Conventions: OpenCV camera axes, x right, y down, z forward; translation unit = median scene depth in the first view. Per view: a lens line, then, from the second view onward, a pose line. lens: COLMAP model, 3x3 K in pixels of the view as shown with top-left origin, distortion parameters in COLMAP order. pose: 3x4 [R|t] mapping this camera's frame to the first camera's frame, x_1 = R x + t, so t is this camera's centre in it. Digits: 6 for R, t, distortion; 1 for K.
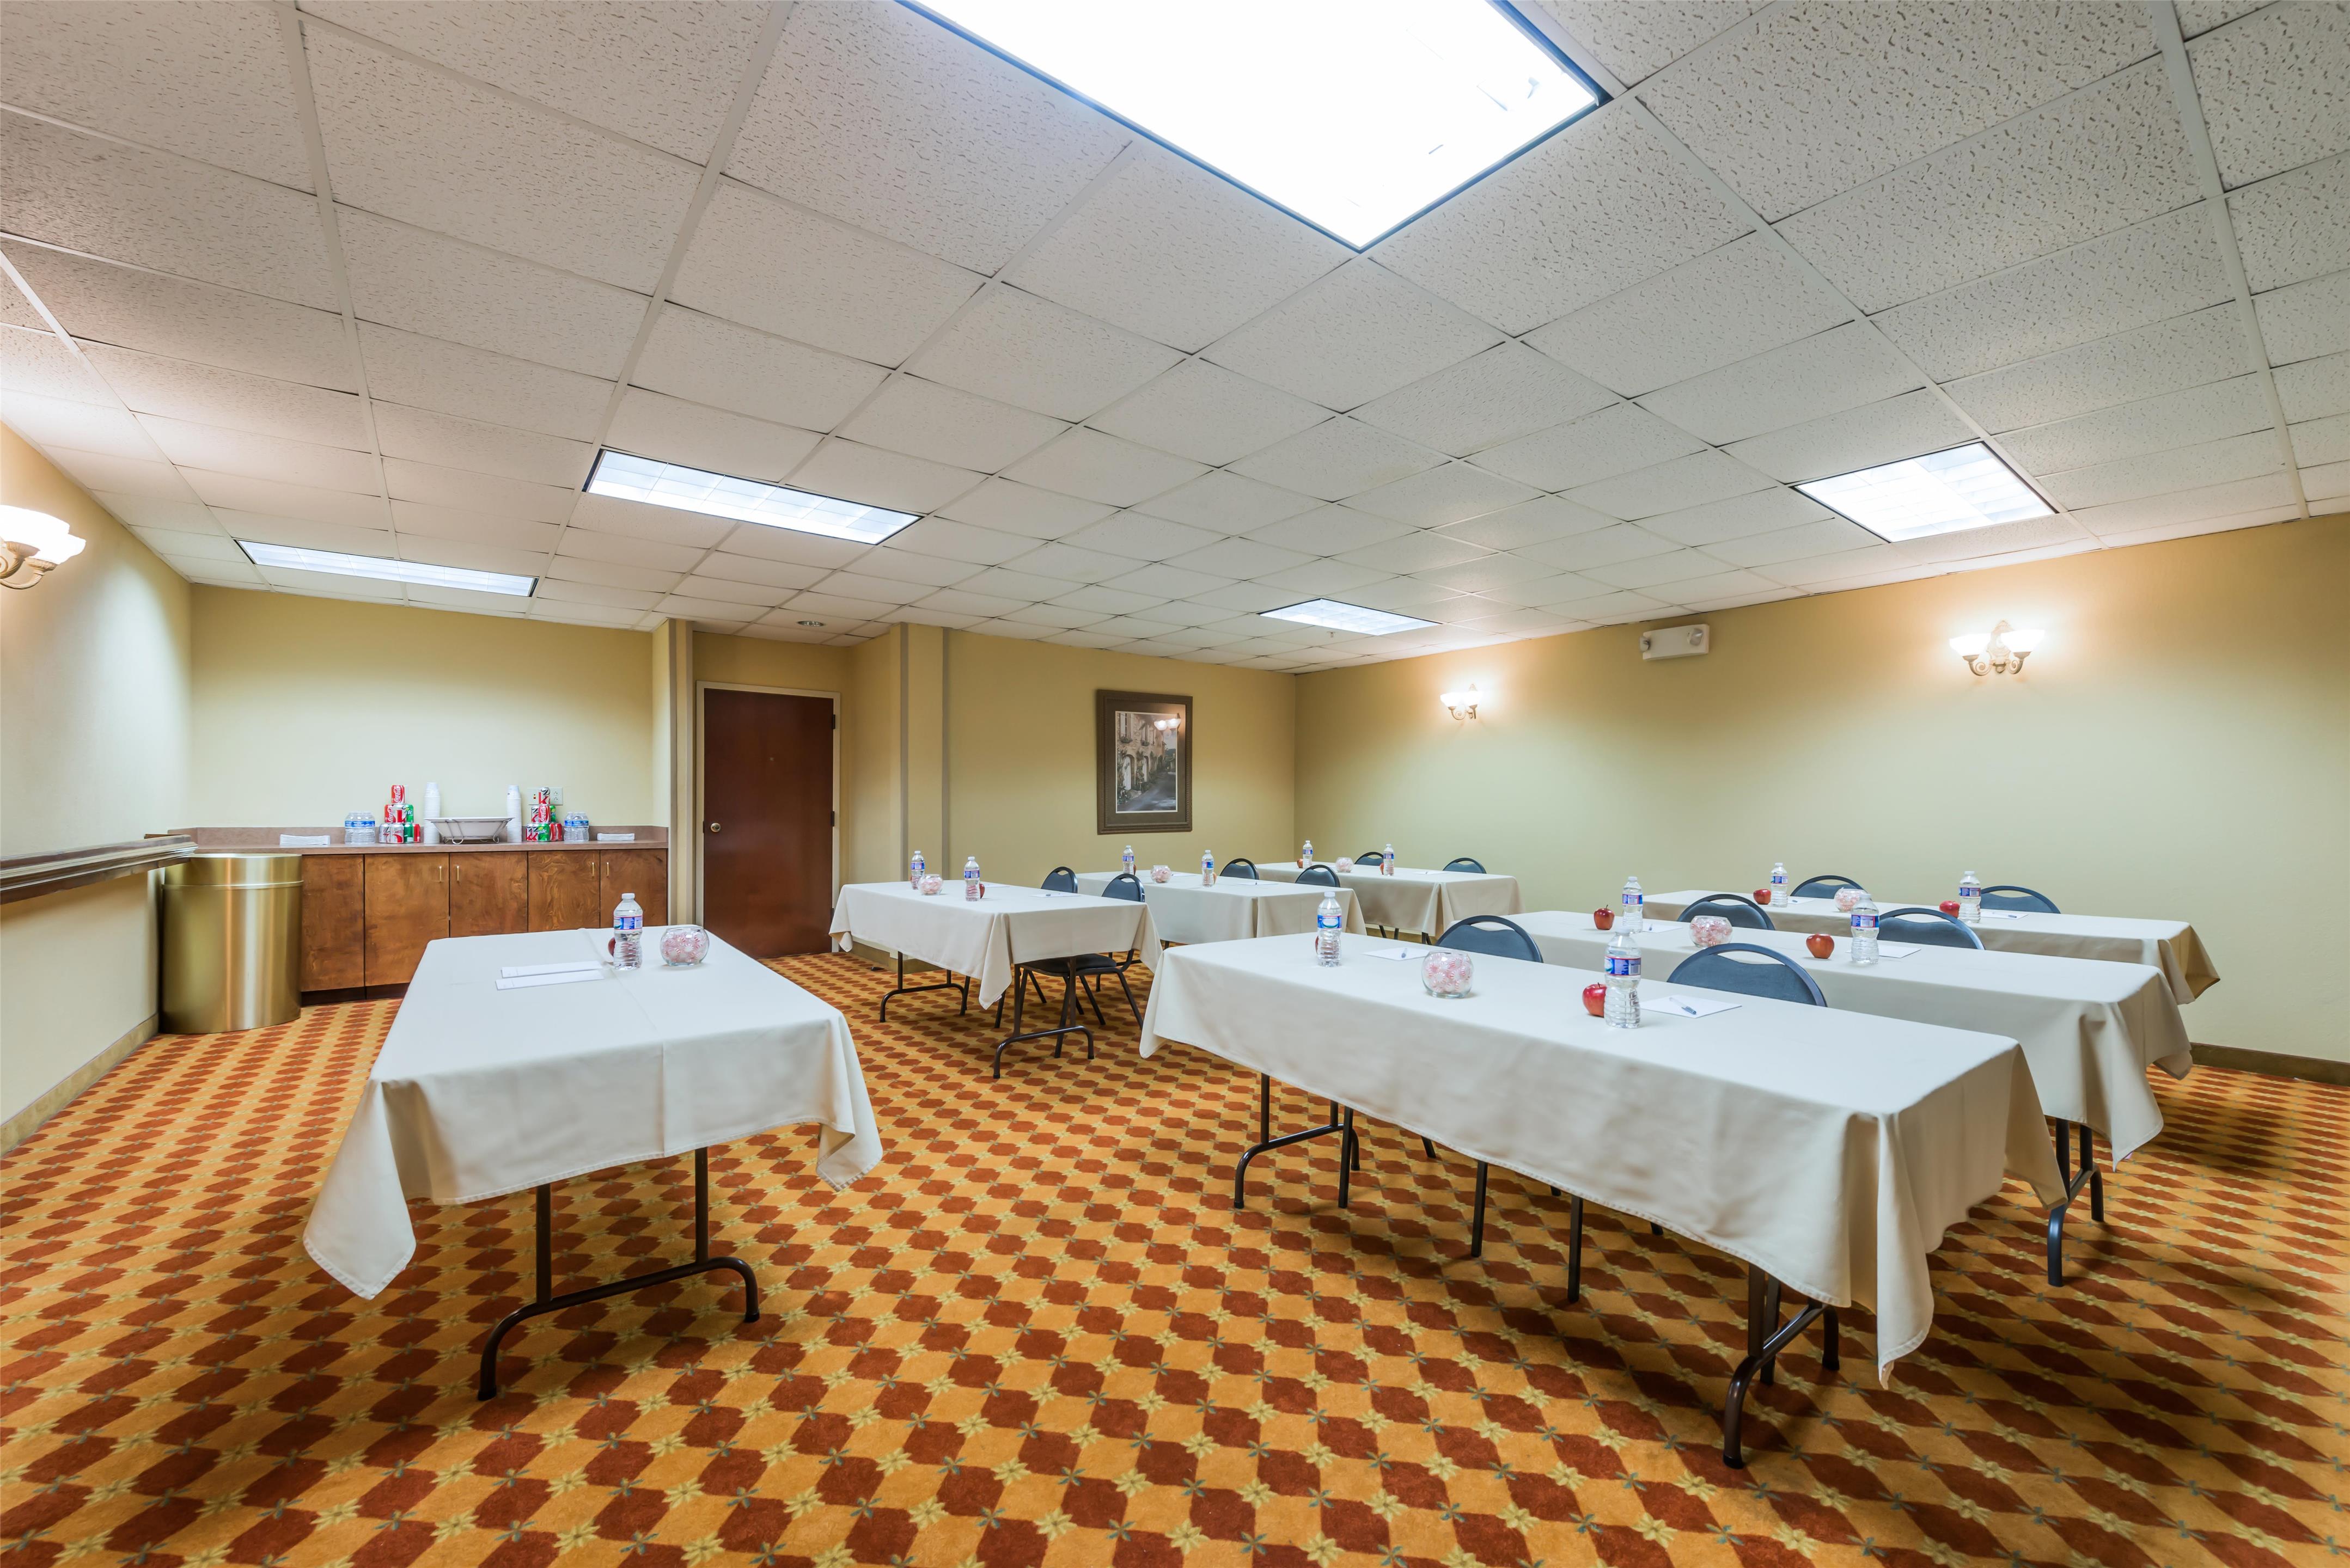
lens RADIAL K [[929.5, 0, 1177.9], [0, 929.5, 802.7], [0, 0, 1]] dist [-0.000846, 0.000252]
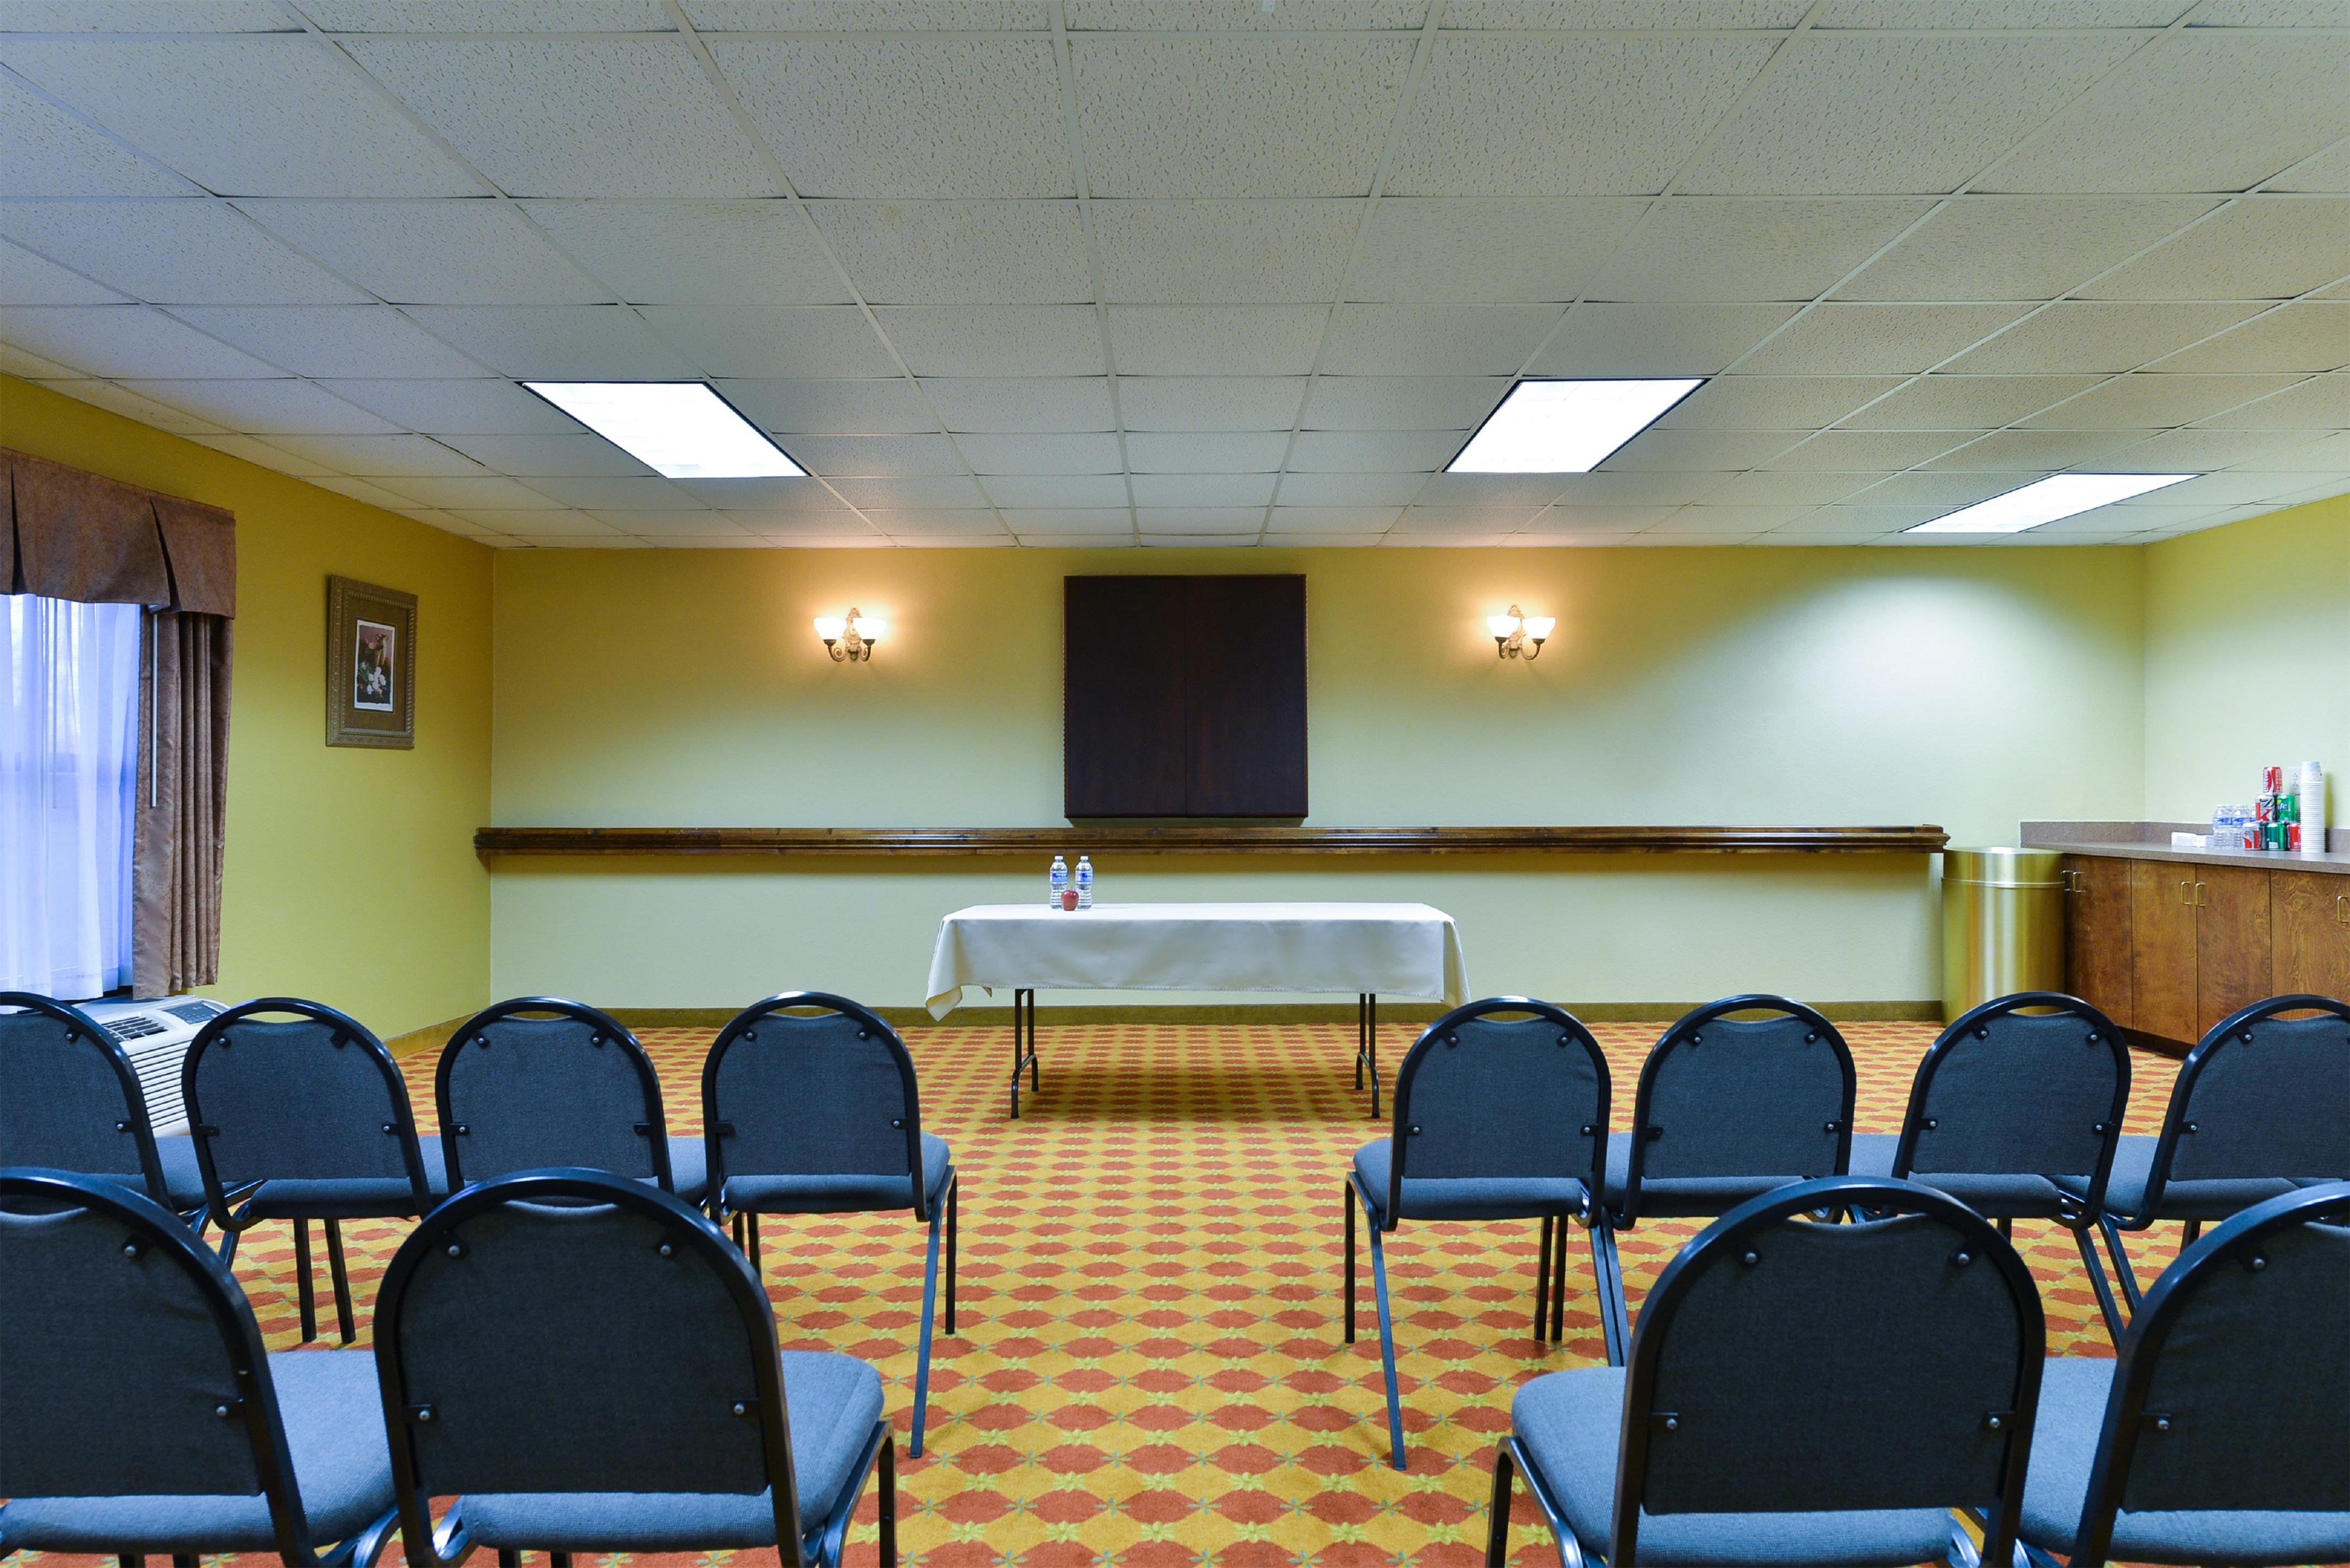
lens RADIAL K [[1317.9, 0, 1172.8], [0, 1317.9, 772.2], [0, 0, 1]] dist [-0.006397, -0.000069]
pose [[-0.628120, -0.018050, -0.777907, 0.449876], [-0.000595, 0.999742, -0.022717, 0.006834], [0.778116, -0.013807, -0.627969, 0.967712]]
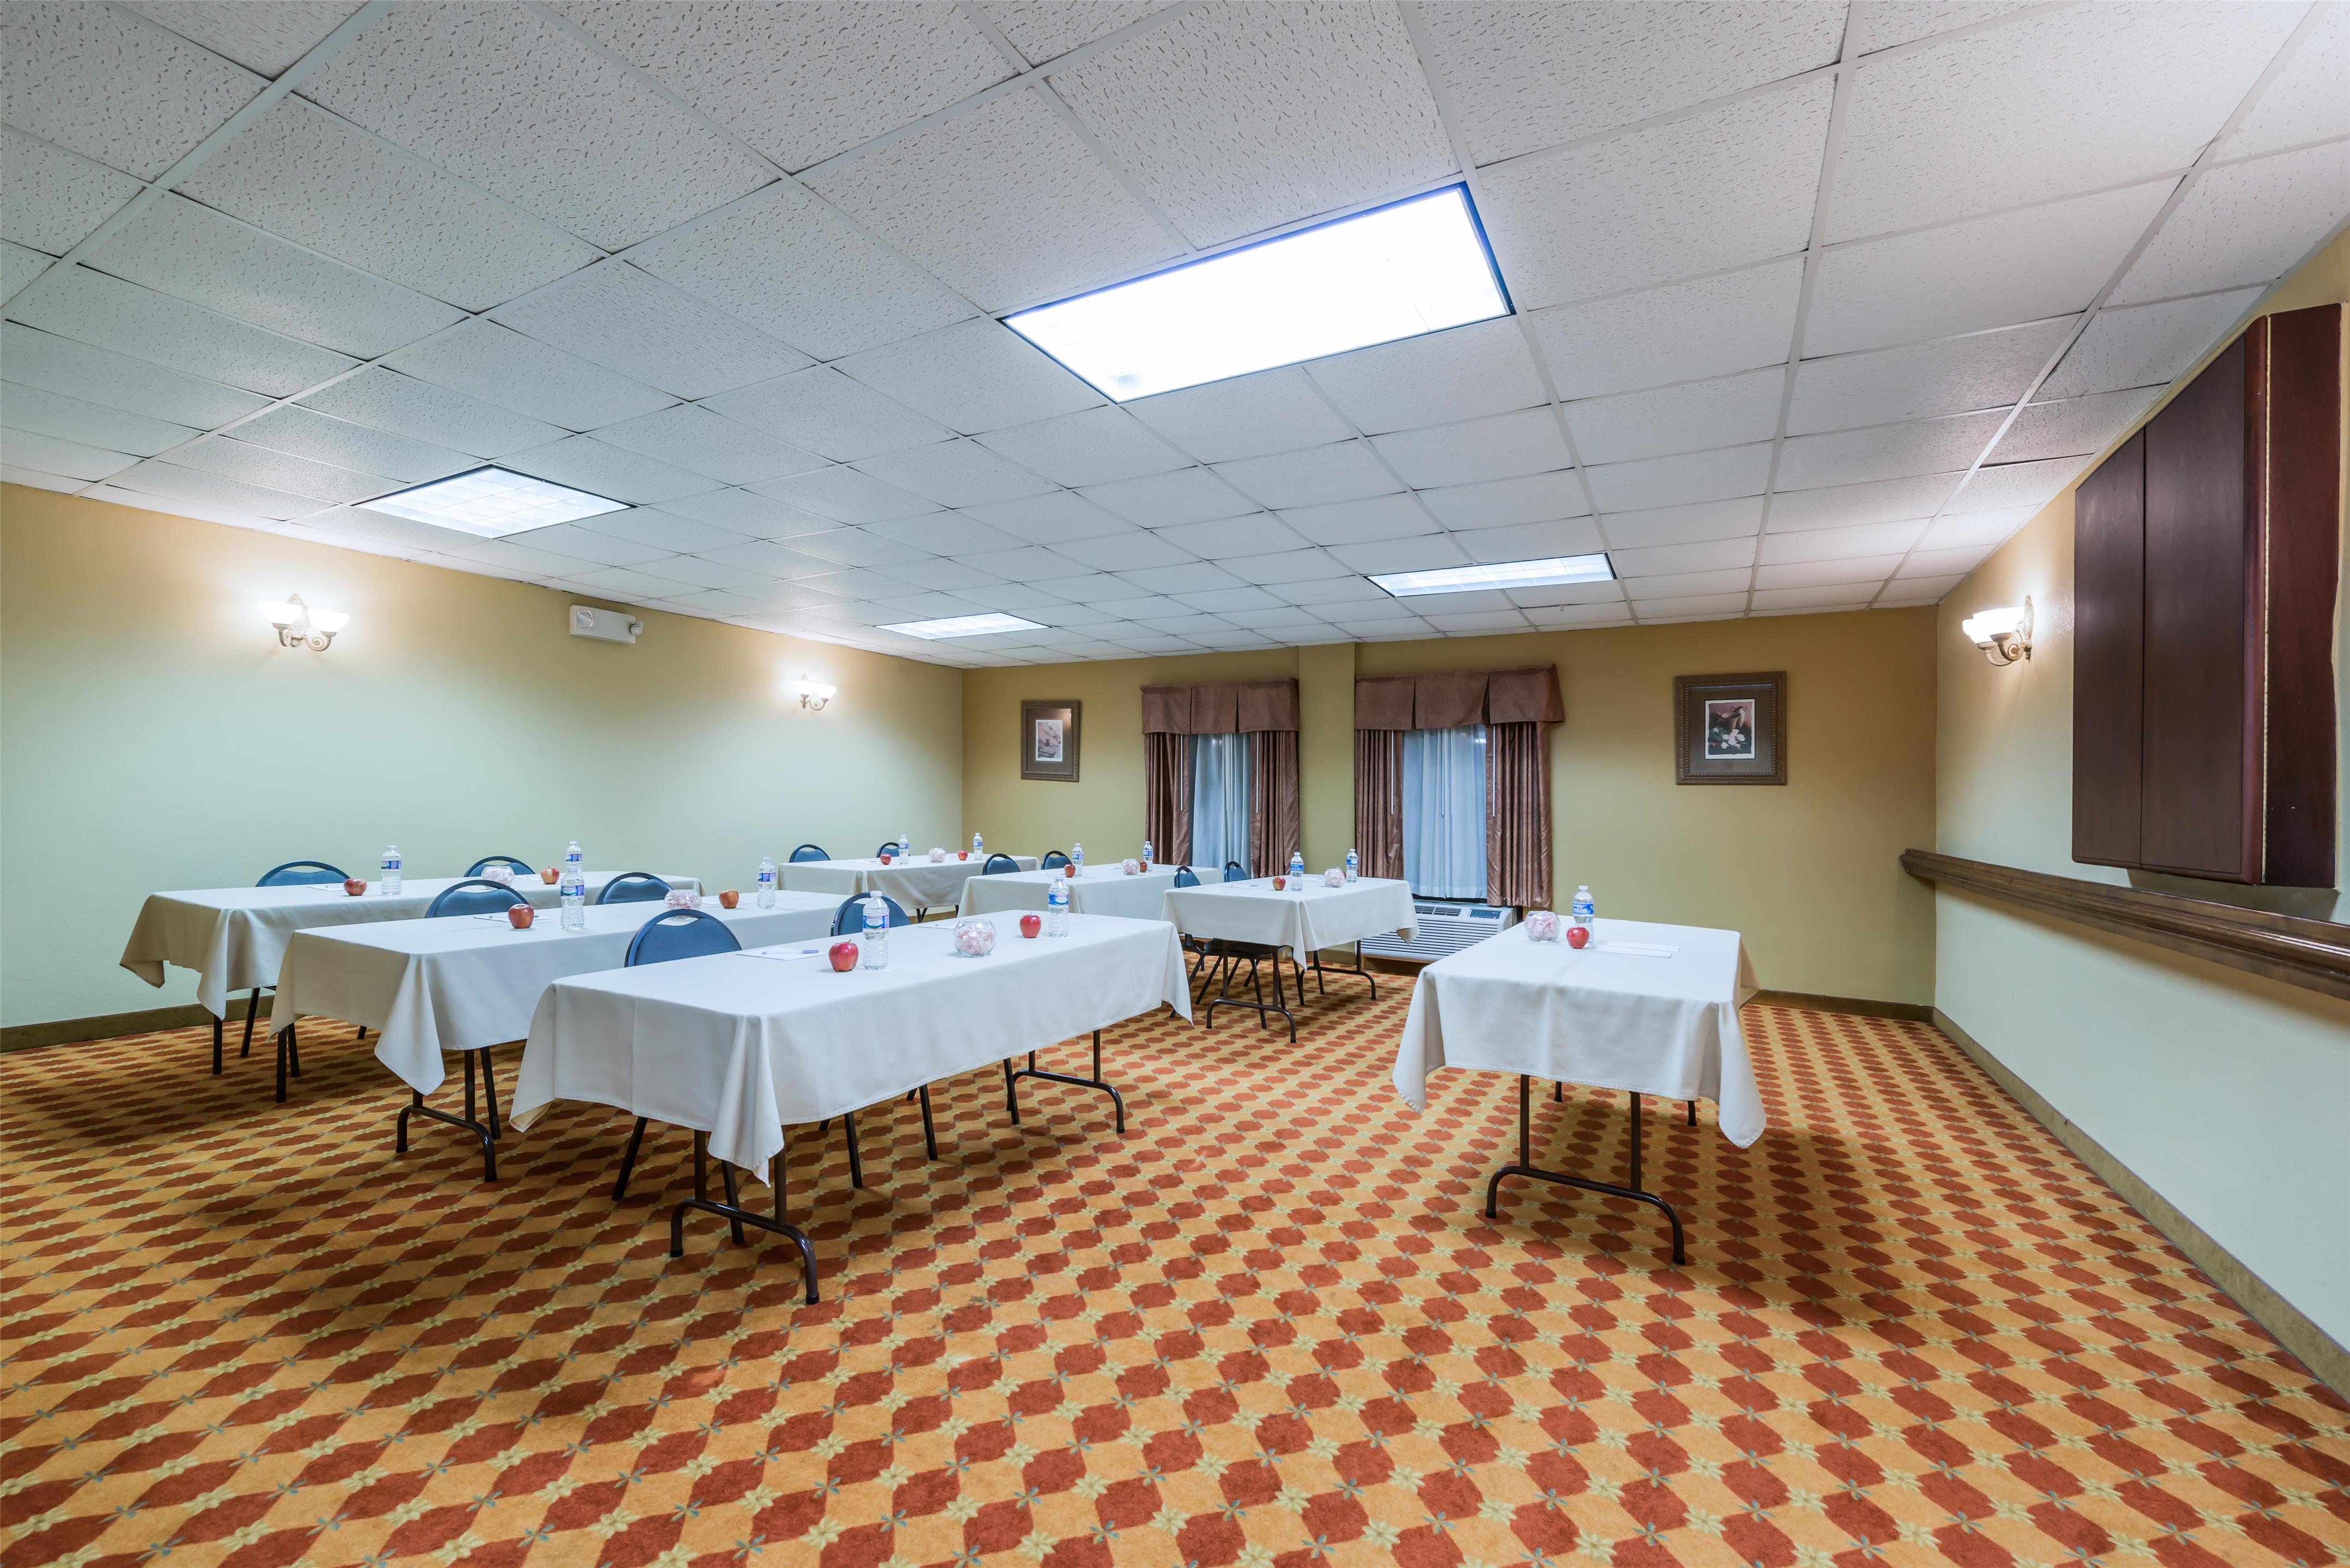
lens RADIAL K [[964.3, 0, 1168.9], [0, 964.3, 803.7], [0, 0, 1]] dist [0.000743, -0.000872]
pose [[-0.386459, -0.012876, 0.922217, -0.661645], [-0.025618, 0.999667, 0.003222, -0.000882], [-0.921951, -0.022380, -0.386660, 0.856575]]
